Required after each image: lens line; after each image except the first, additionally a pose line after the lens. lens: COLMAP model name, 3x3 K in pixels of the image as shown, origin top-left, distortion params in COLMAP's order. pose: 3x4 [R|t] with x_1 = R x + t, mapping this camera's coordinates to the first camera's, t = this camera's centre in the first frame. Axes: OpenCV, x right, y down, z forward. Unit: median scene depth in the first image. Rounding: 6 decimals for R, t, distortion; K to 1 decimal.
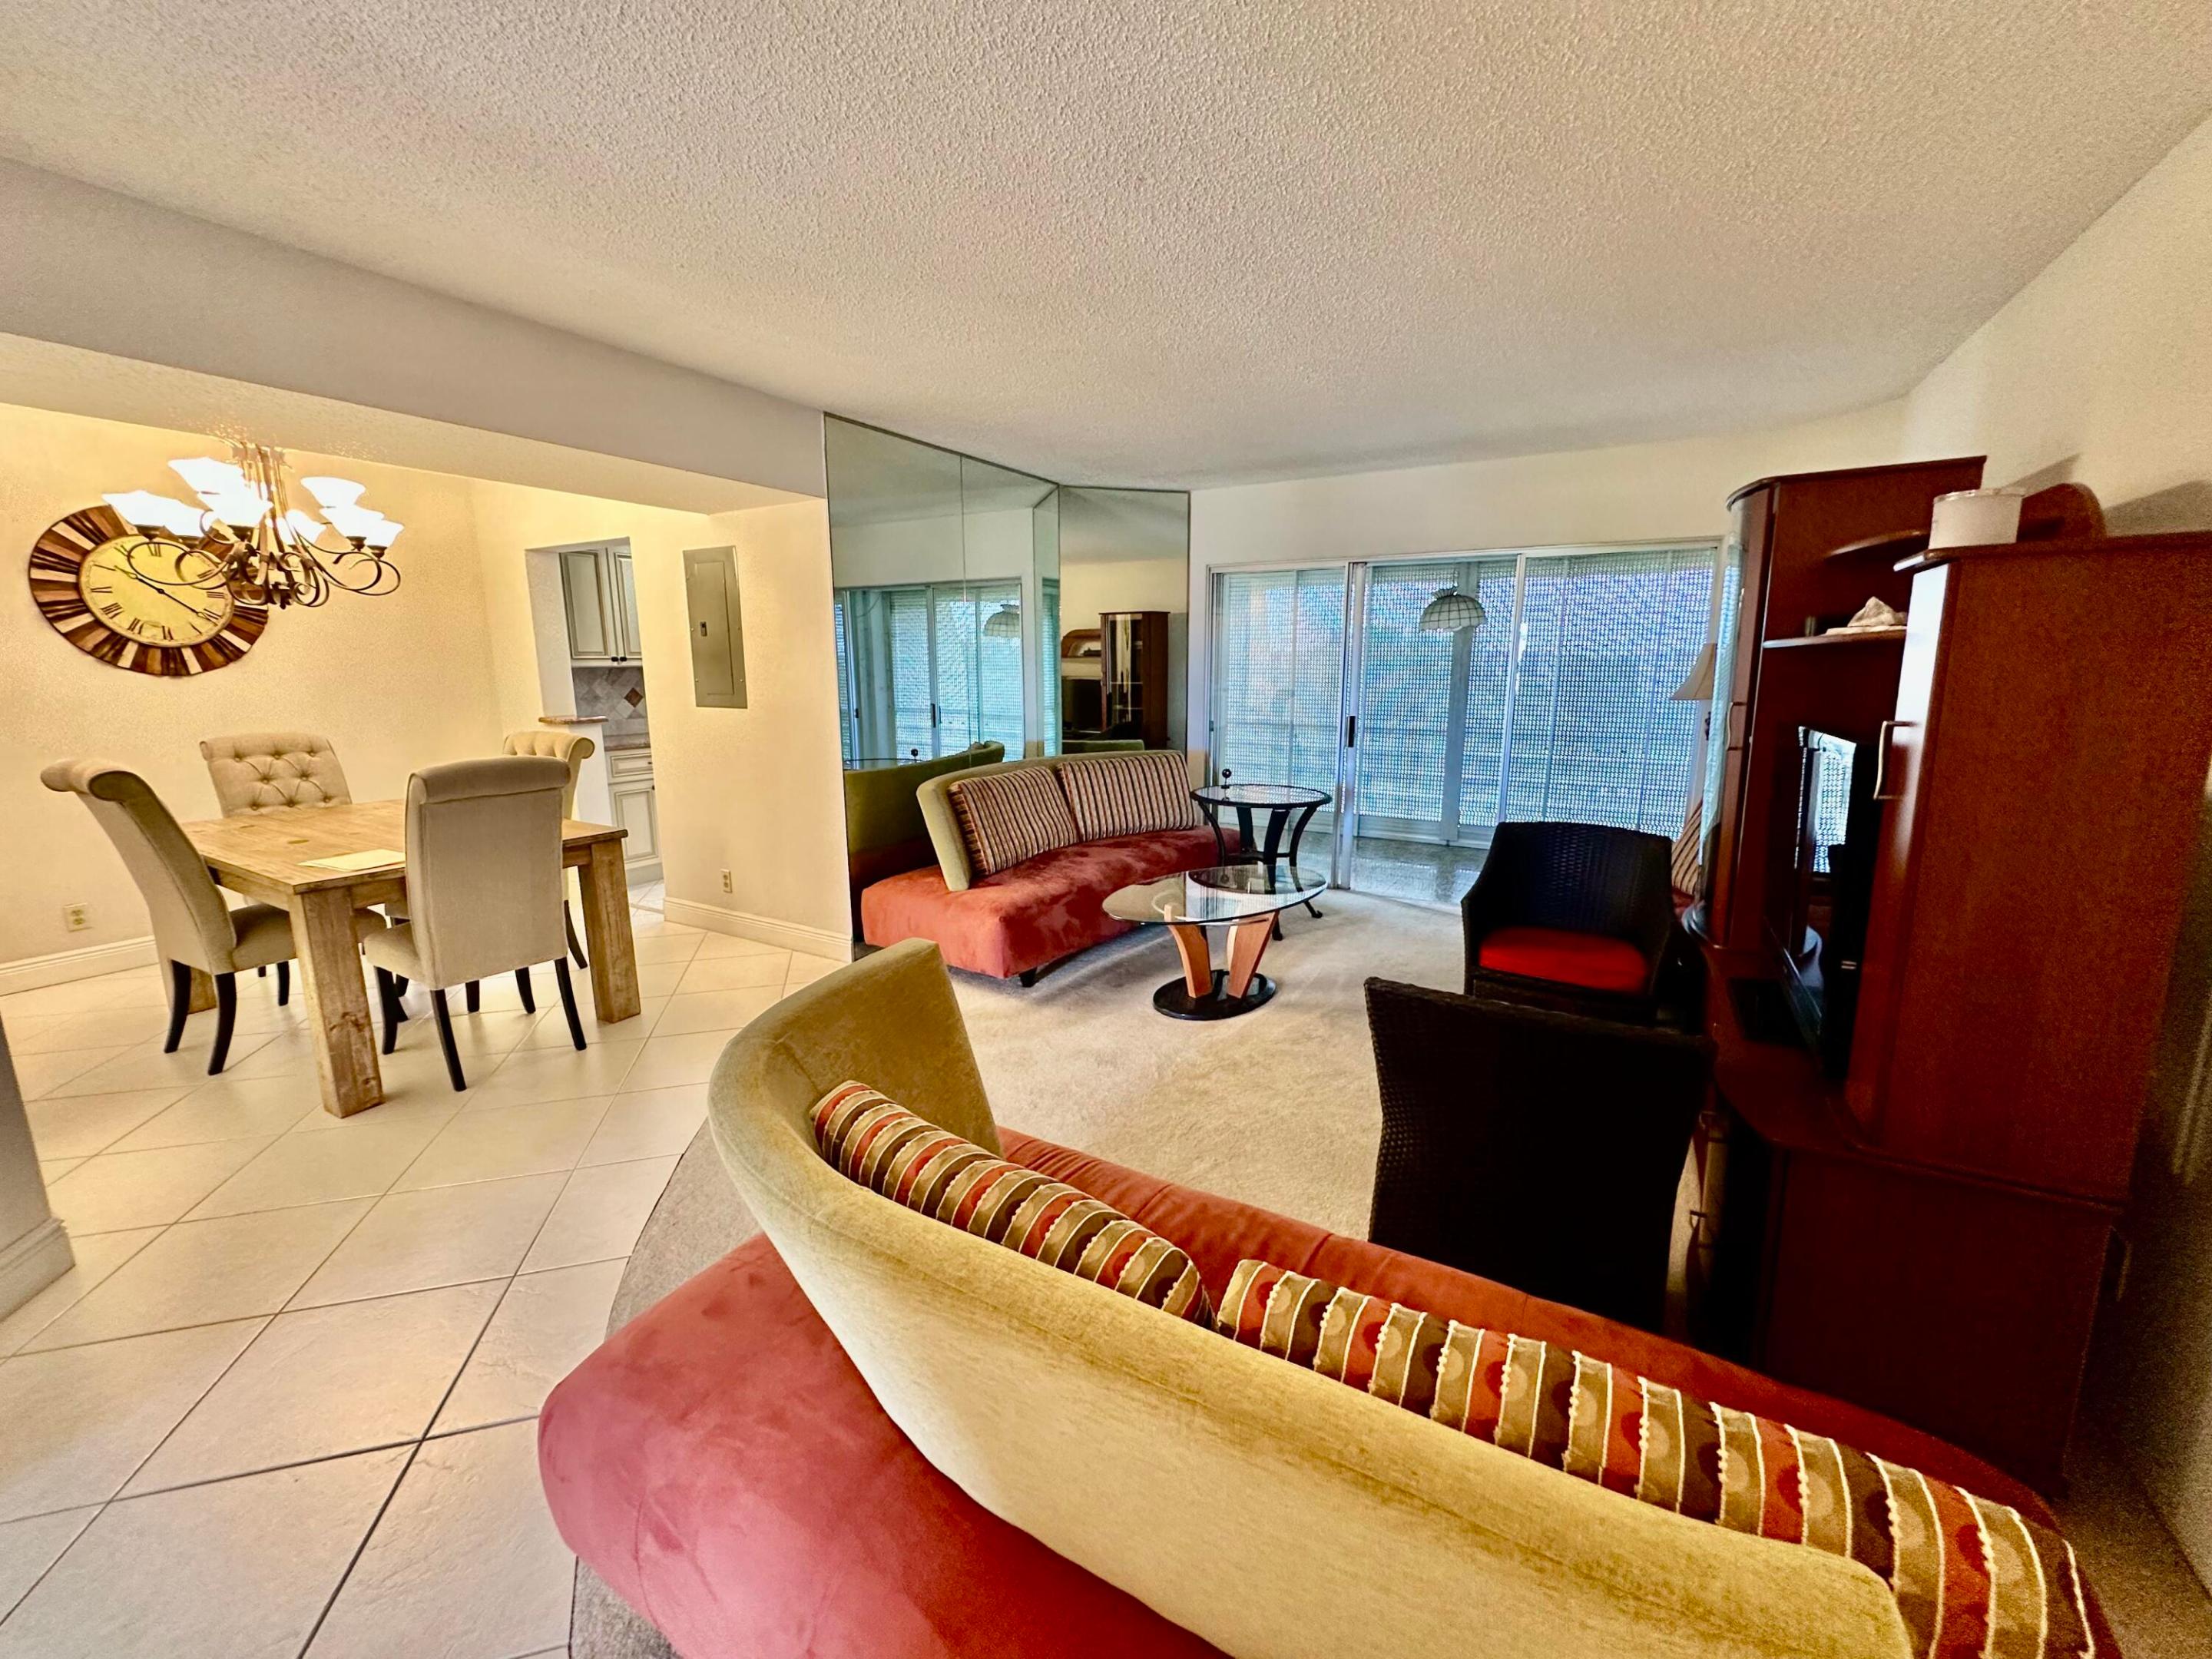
lens RADIAL K [[886.2, 0, 1114.6], [0, 886.2, 814.4], [0, 0, 1]] dist [0.000245, 0.000010]
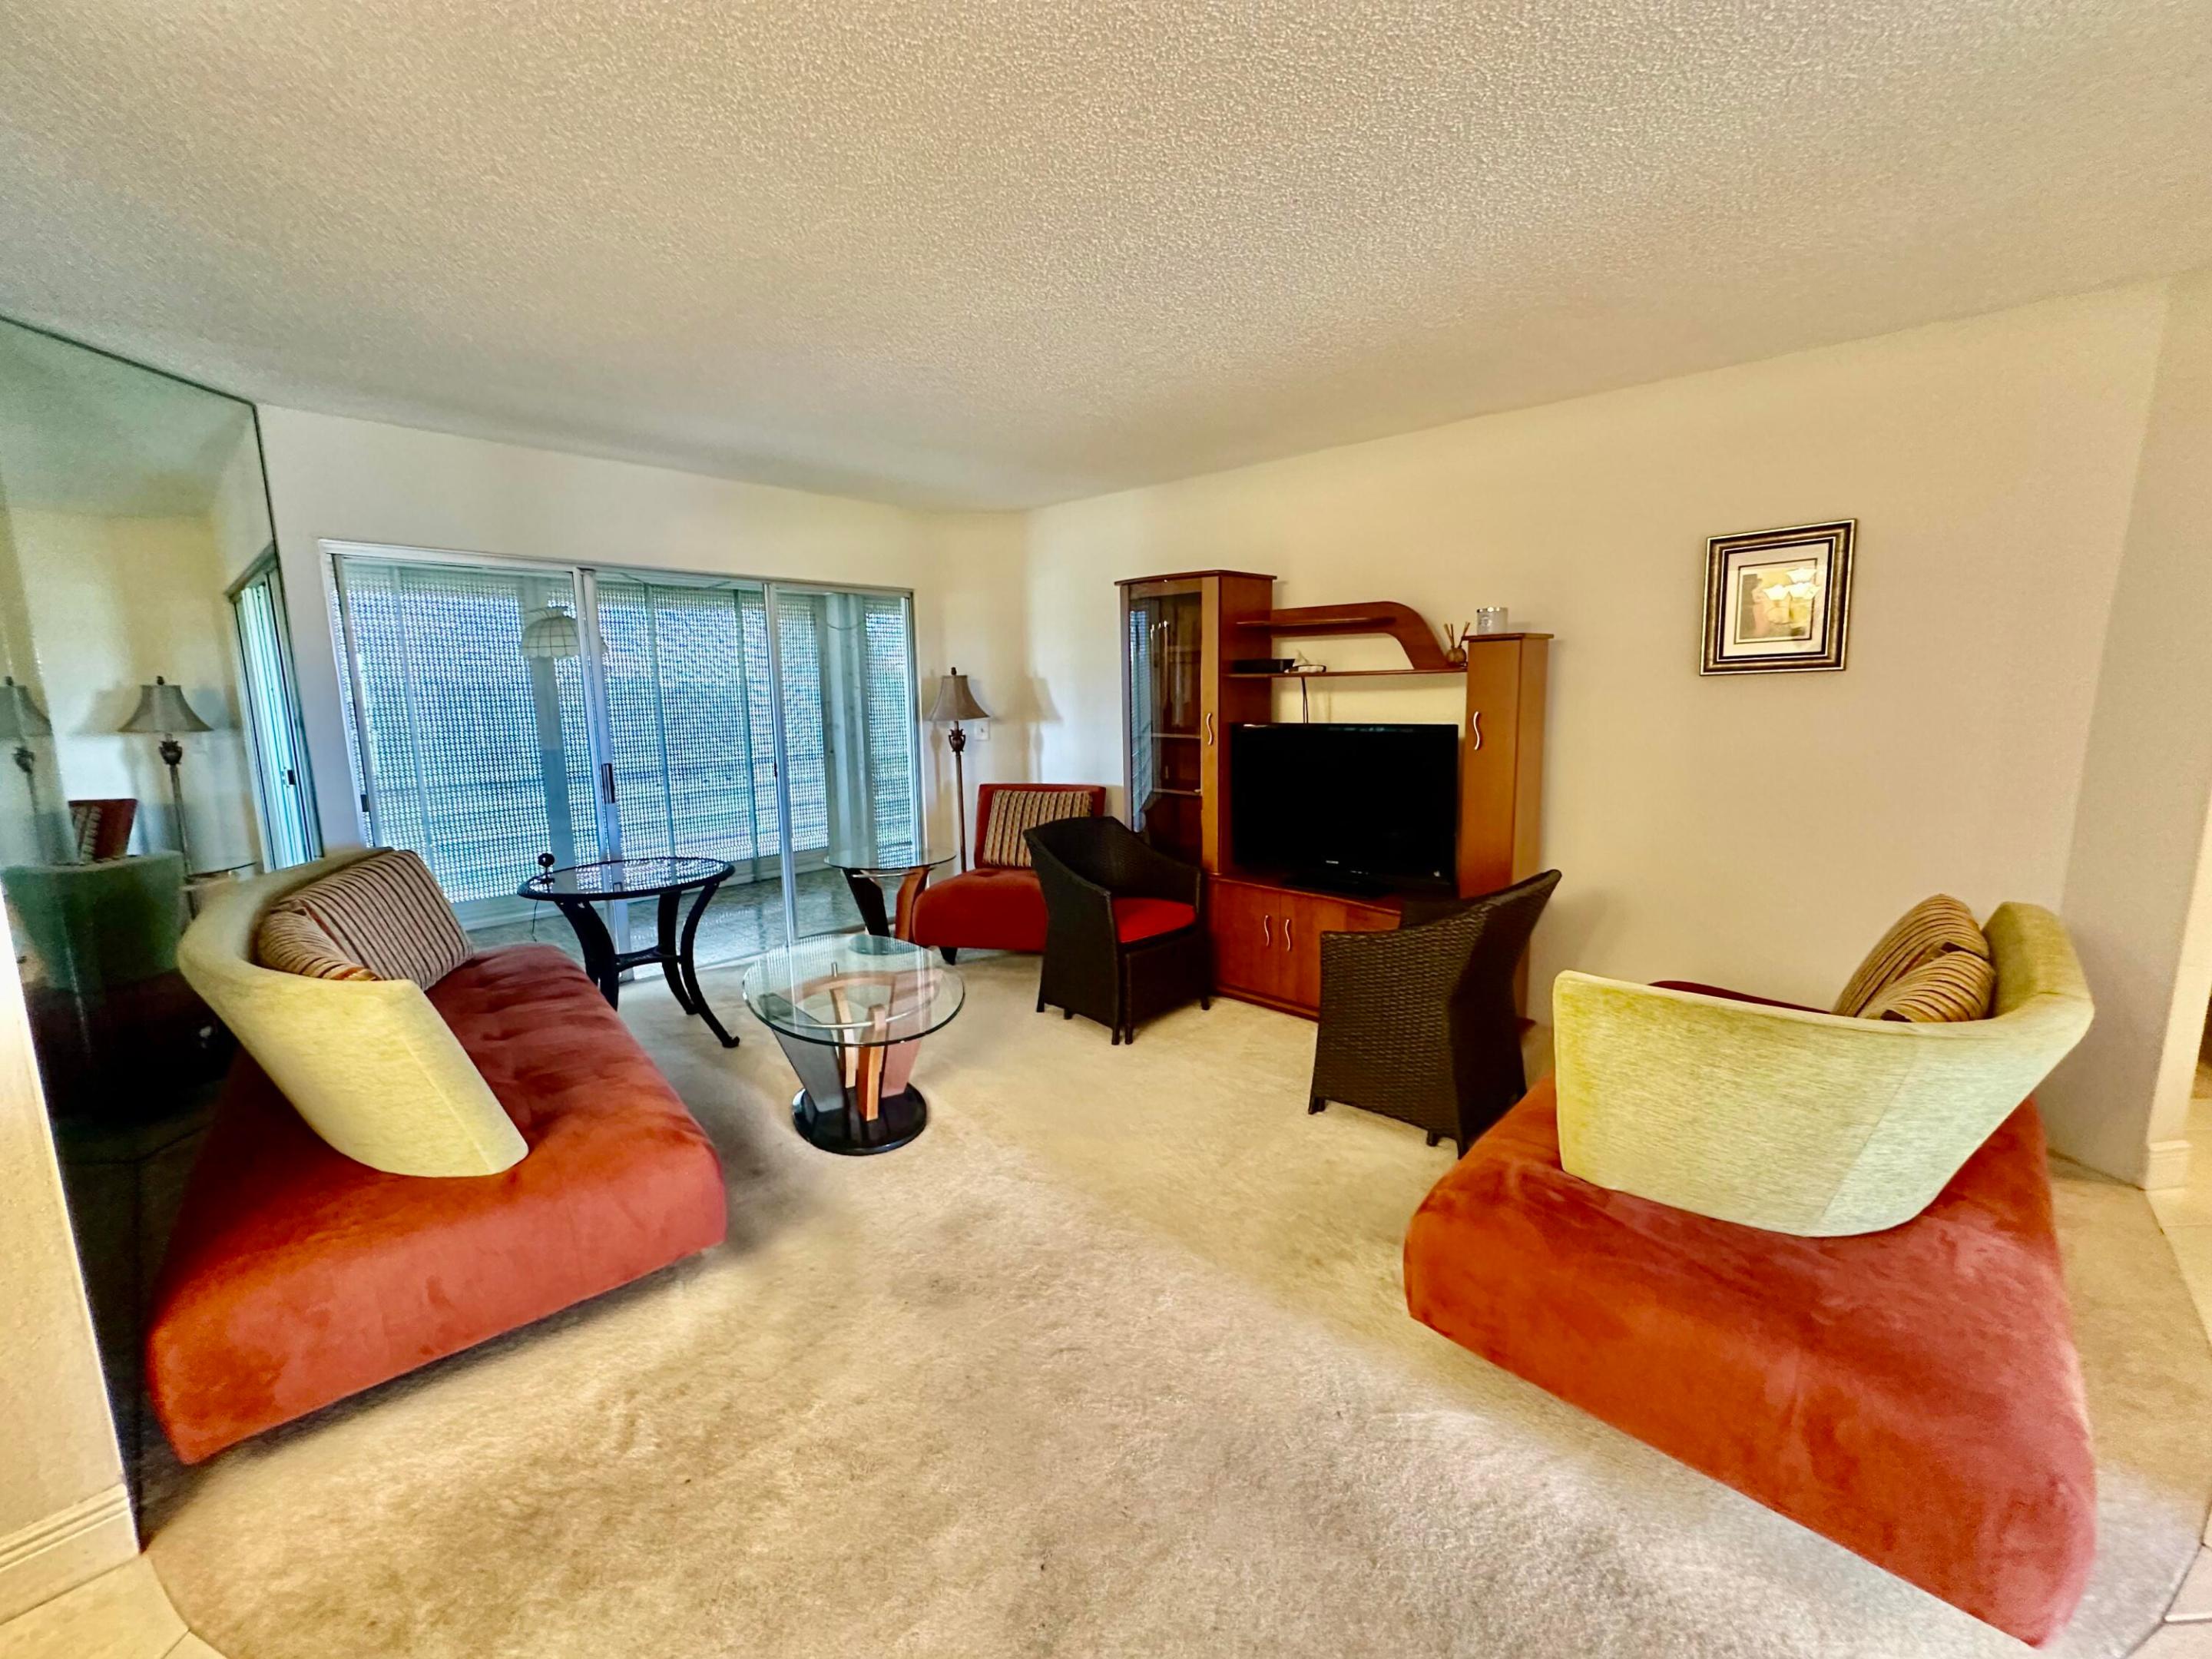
lens RADIAL K [[886.2, 0, 1114.6], [0, 886.2, 814.4], [0, 0, 1]] dist [0.000245, 0.000010]
pose [[0.203812, -0.140608, 0.968860, -0.588730], [0.184654, 0.977391, 0.103001, -0.094460], [-0.961438, 0.157911, 0.225168, 0.592959]]
